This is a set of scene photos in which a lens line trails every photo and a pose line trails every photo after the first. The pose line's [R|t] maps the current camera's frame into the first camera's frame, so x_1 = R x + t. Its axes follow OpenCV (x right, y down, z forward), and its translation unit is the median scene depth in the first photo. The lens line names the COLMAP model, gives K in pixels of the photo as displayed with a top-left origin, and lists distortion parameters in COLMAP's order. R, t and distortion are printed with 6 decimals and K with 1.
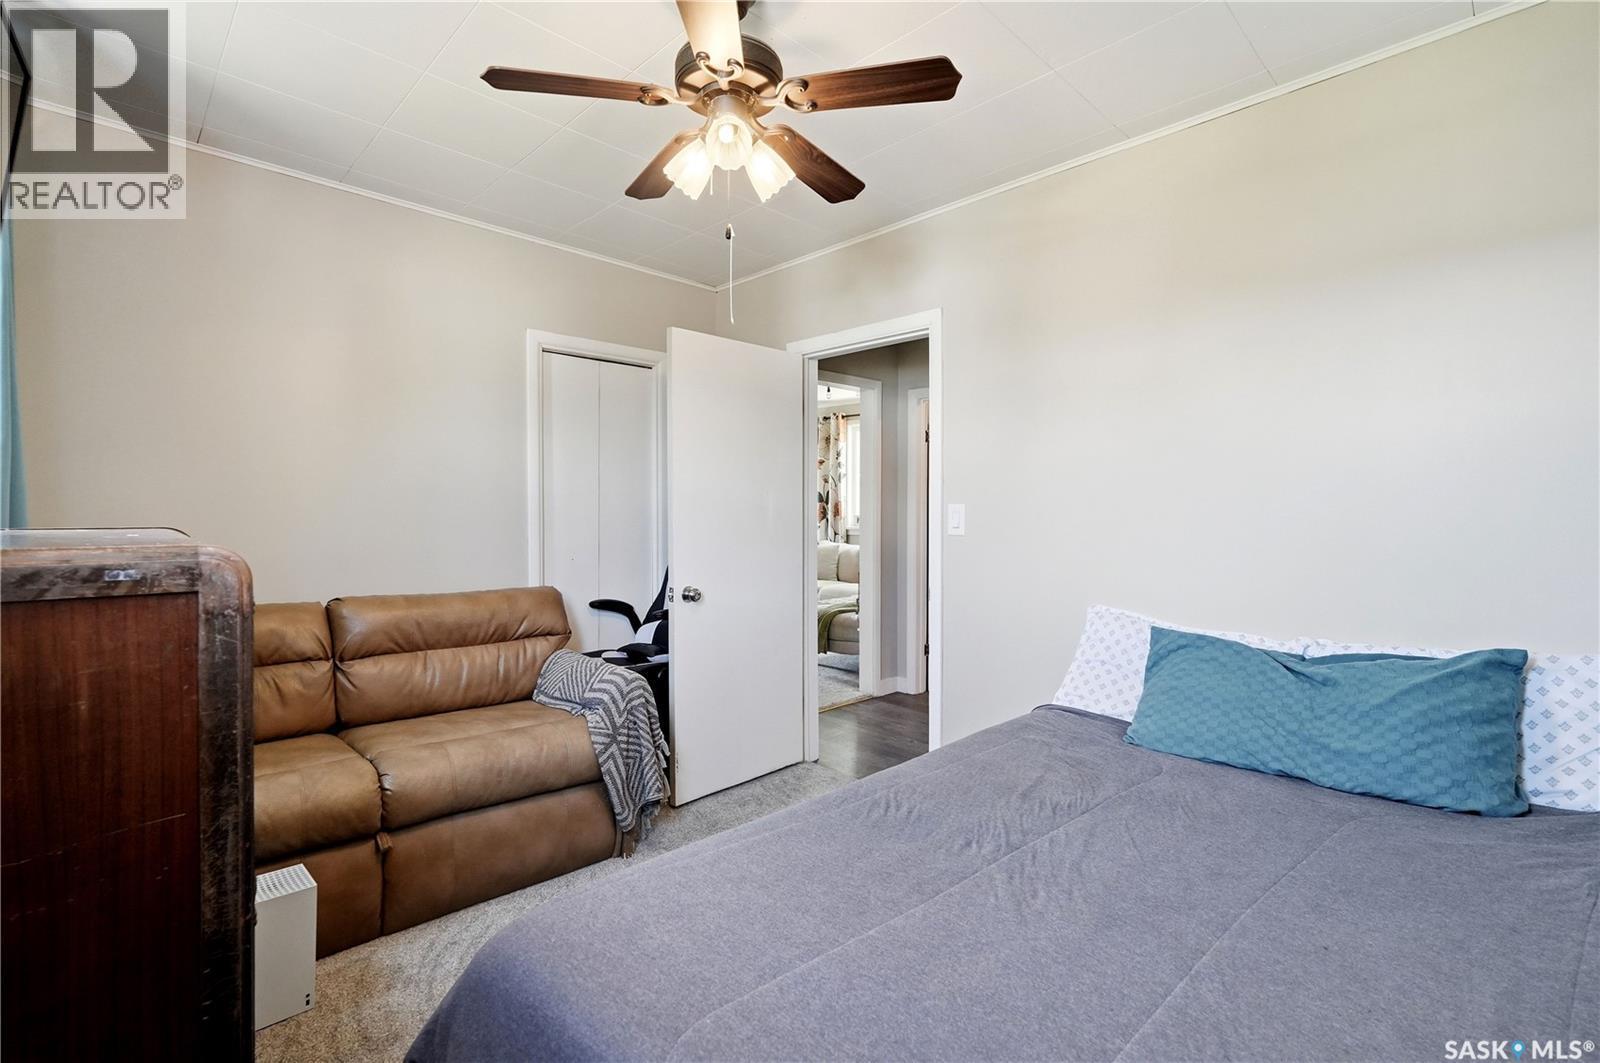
lens RADIAL K [[735.5, 0, 802.4], [0, 735.5, 522.0], [0, 0, 1]] dist [-0.003867, 0.000406]
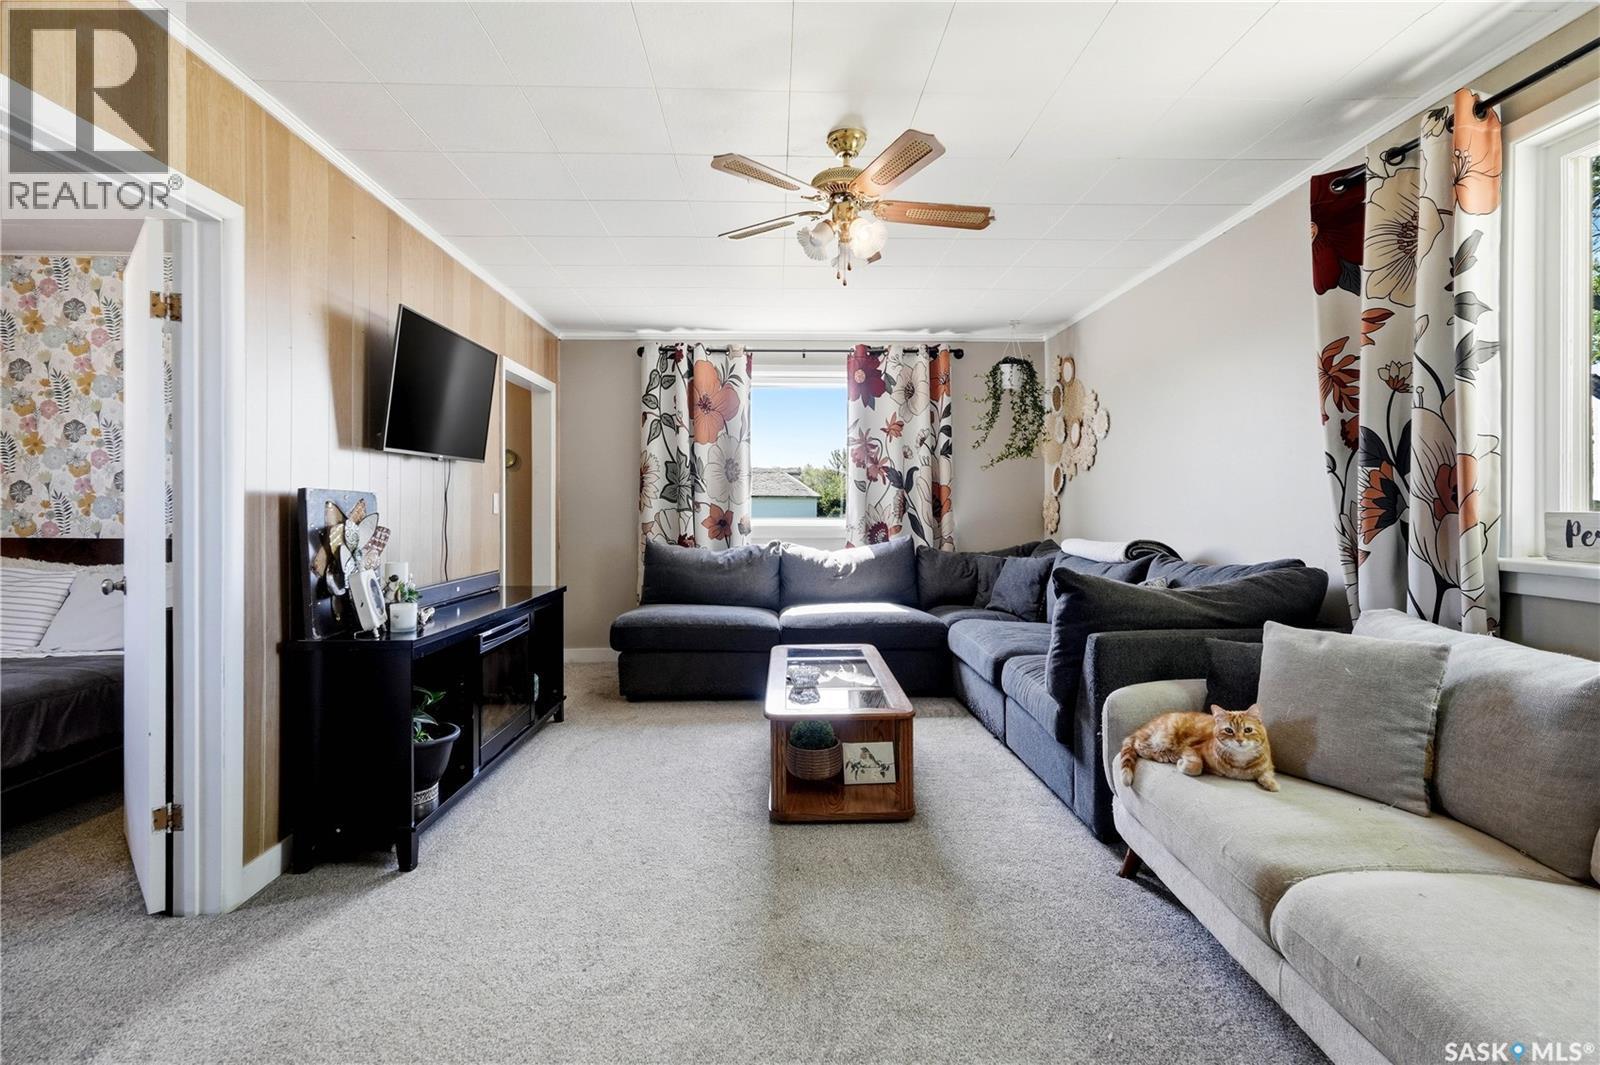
lens RADIAL K [[735.5, 0, 798.9], [0, 735.5, 516.4], [0, 0, 1]] dist [-0.003867, 0.000406]
pose [[0.745808, 0.000641, -0.666161, 0.048037], [-0.005410, 0.999972, -0.005095, -0.005317], [0.666139, 0.007403, 0.745791, 0.667206]]
